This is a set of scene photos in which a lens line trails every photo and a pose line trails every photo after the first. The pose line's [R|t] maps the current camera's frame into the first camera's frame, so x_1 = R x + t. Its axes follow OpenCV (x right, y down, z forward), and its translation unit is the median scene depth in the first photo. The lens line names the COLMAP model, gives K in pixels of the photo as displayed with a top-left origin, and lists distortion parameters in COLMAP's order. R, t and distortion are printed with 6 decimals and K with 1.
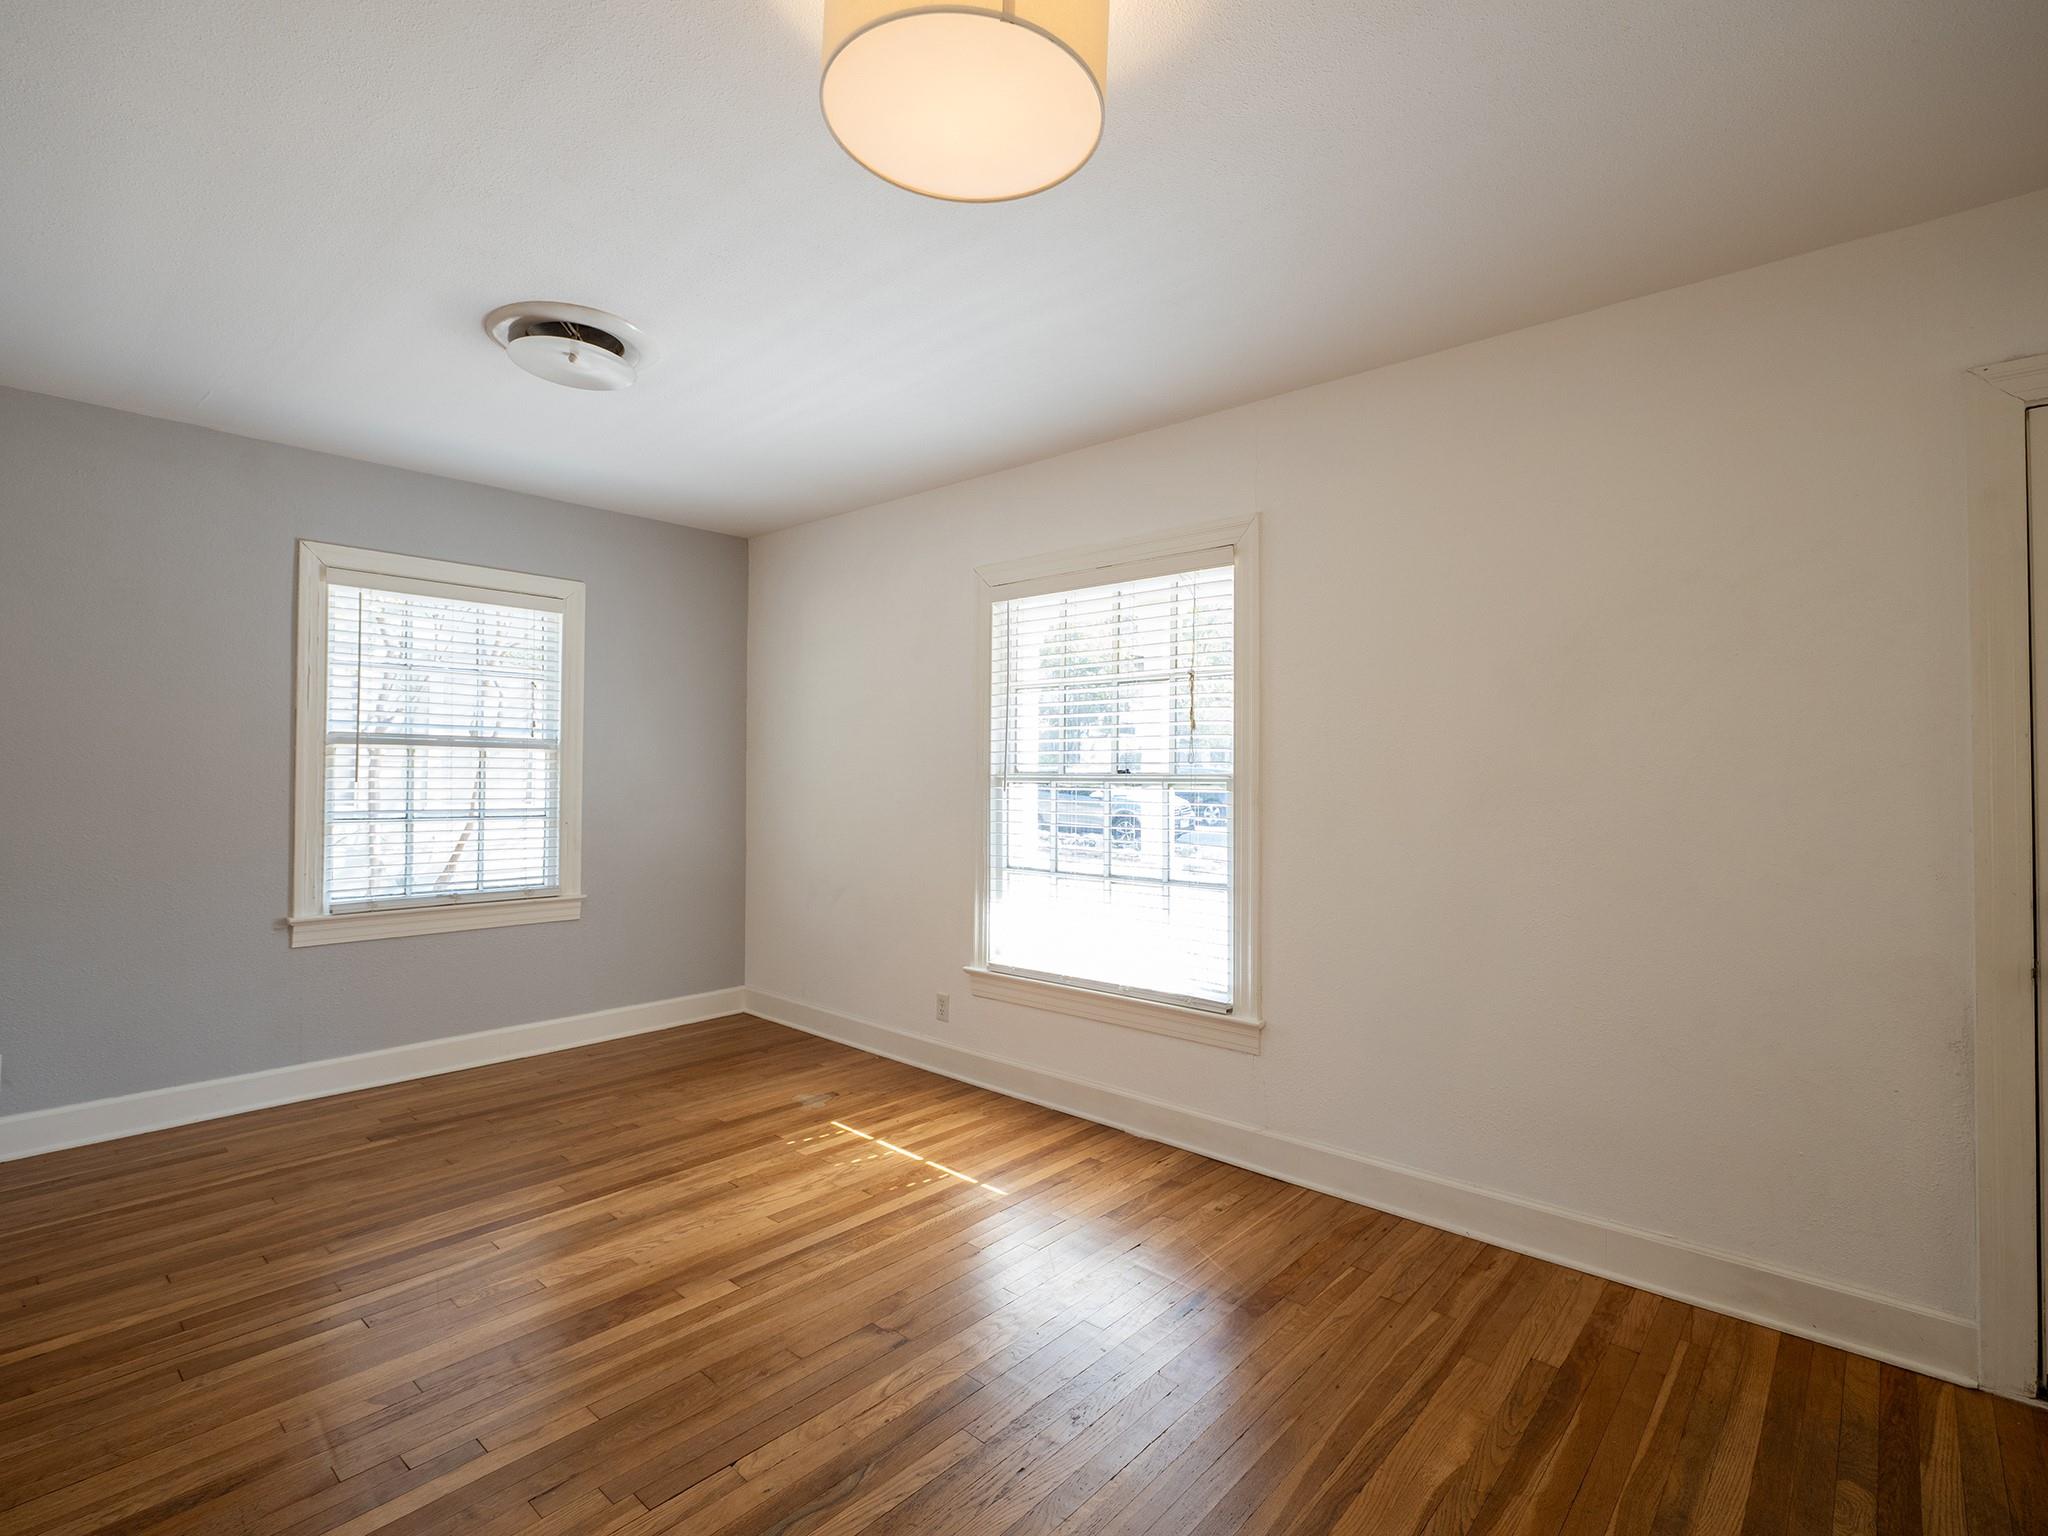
lens RADIAL K [[974.5, 0, 1011.9], [0, 974.5, 759.1], [0, 0, 1]] dist [-0.011567, -0.000150]
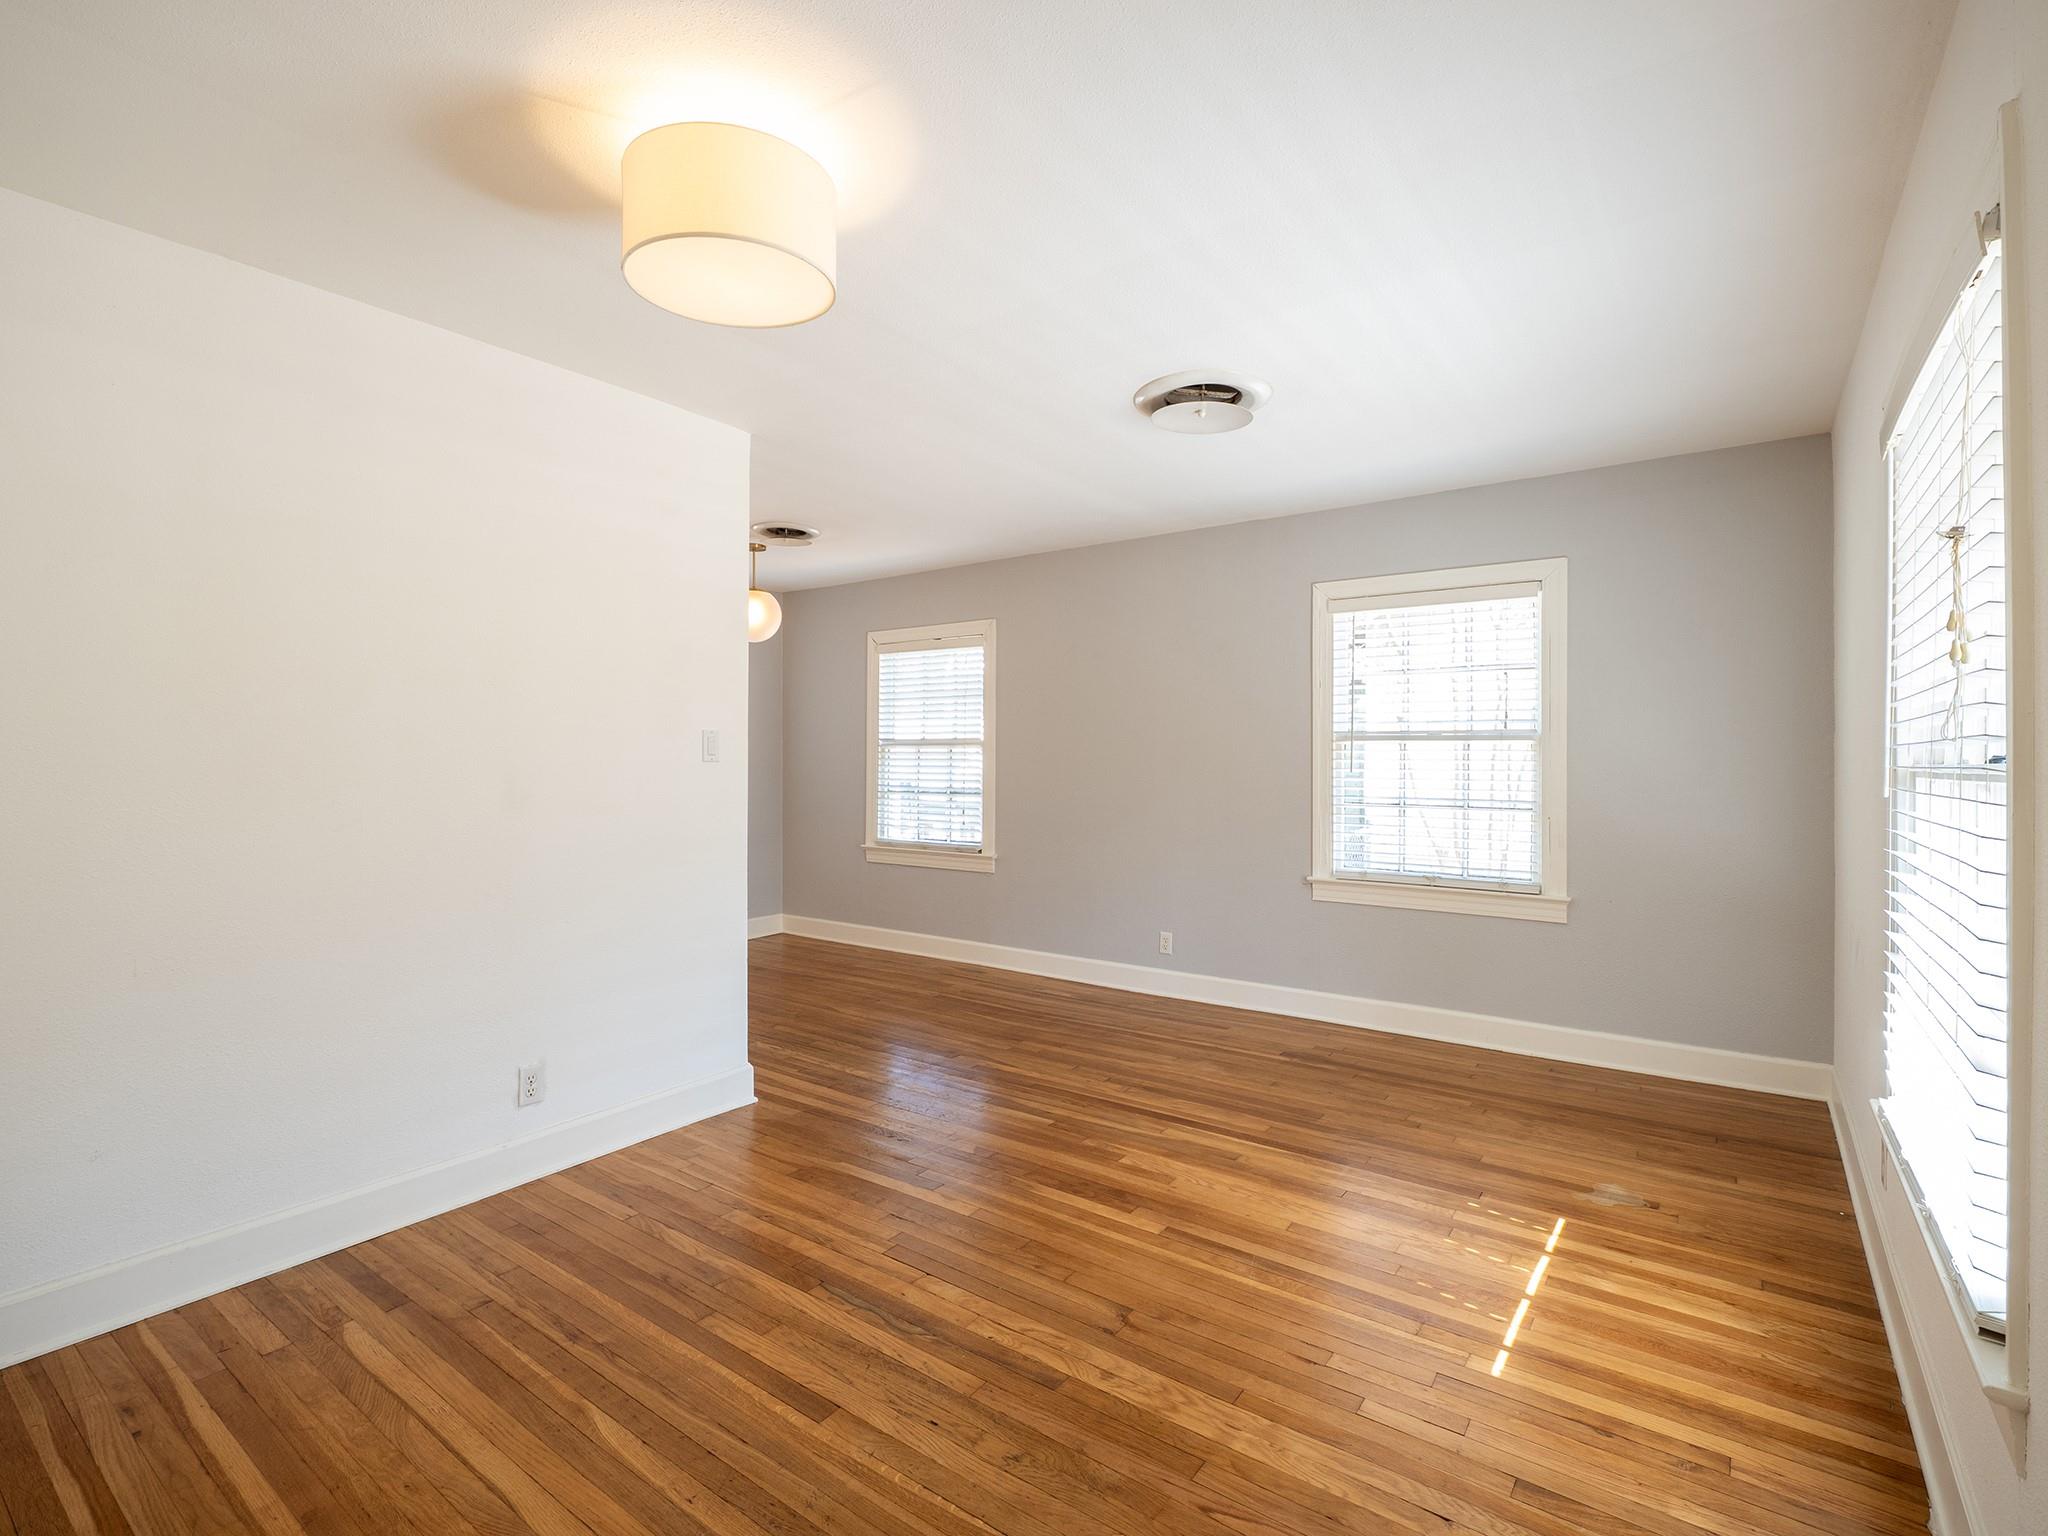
lens RADIAL K [[974.5, 0, 1011.9], [0, 974.5, 759.1], [0, 0, 1]] dist [-0.011567, -0.000150]
pose [[0.093789, -0.007035, -0.995567, 0.549305], [0.012349, 0.999906, -0.005902, 0.010201], [0.995515, -0.011741, 0.093867, 0.509868]]
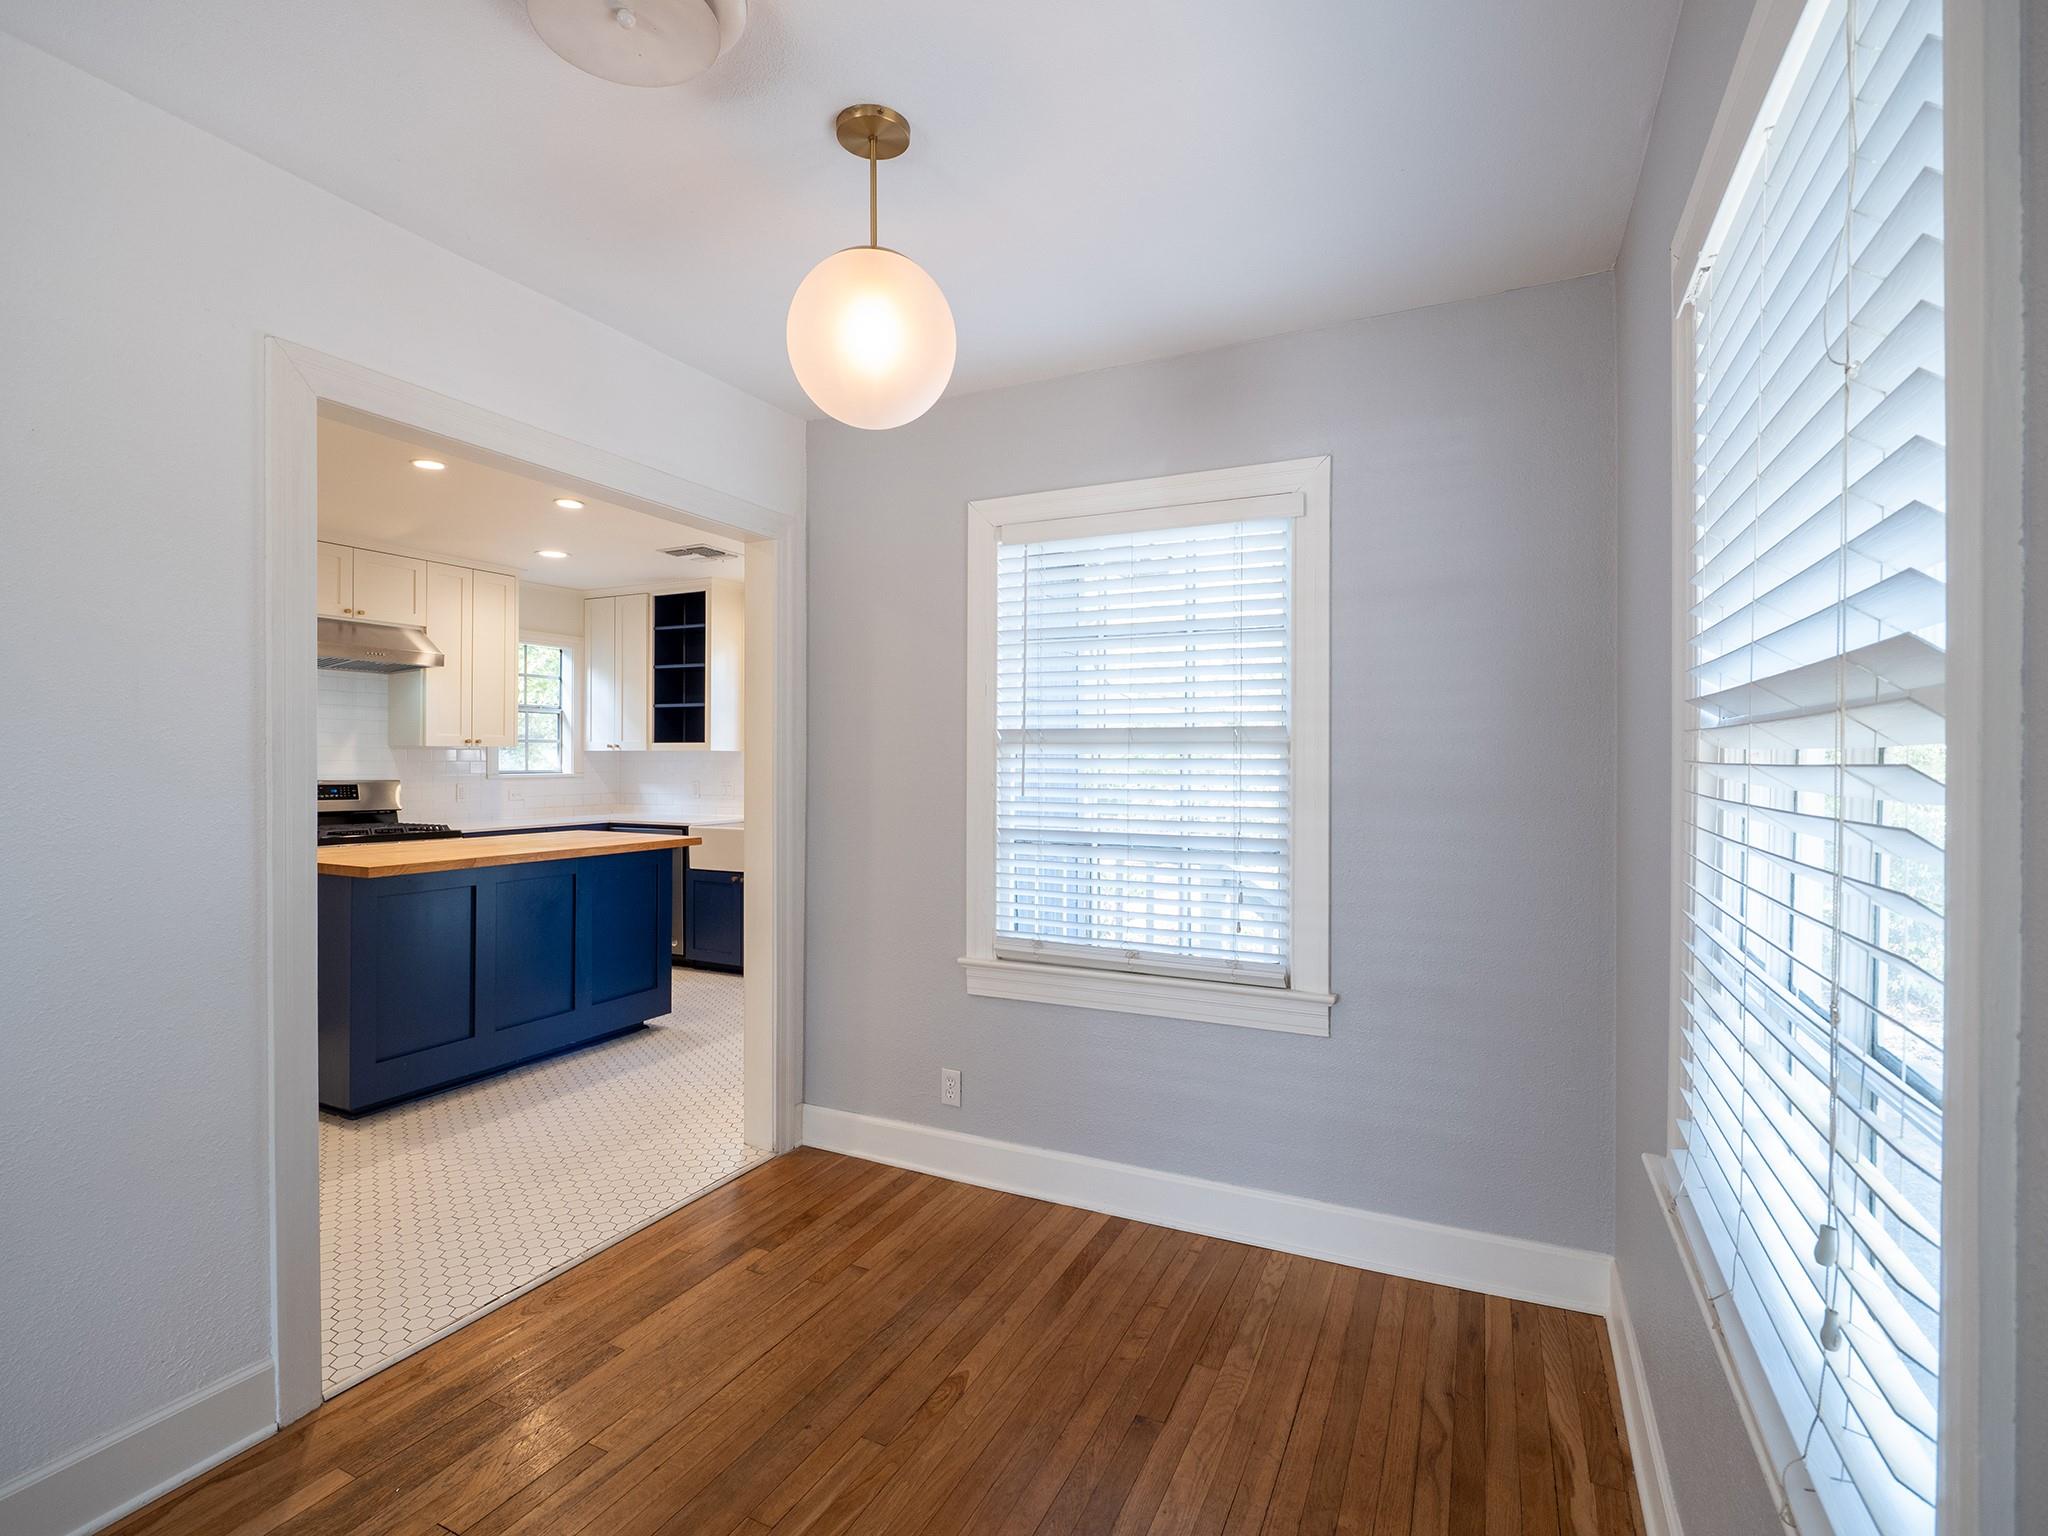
lens RADIAL K [[974.5, 0, 1011.9], [0, 974.5, 759.1], [0, 0, 1]] dist [-0.011567, -0.000150]
pose [[-0.961861, -0.008889, -0.273394, -0.975630], [-0.004985, 0.999875, -0.014974, -0.011566], [0.273493, -0.013040, -0.961786, 0.747876]]
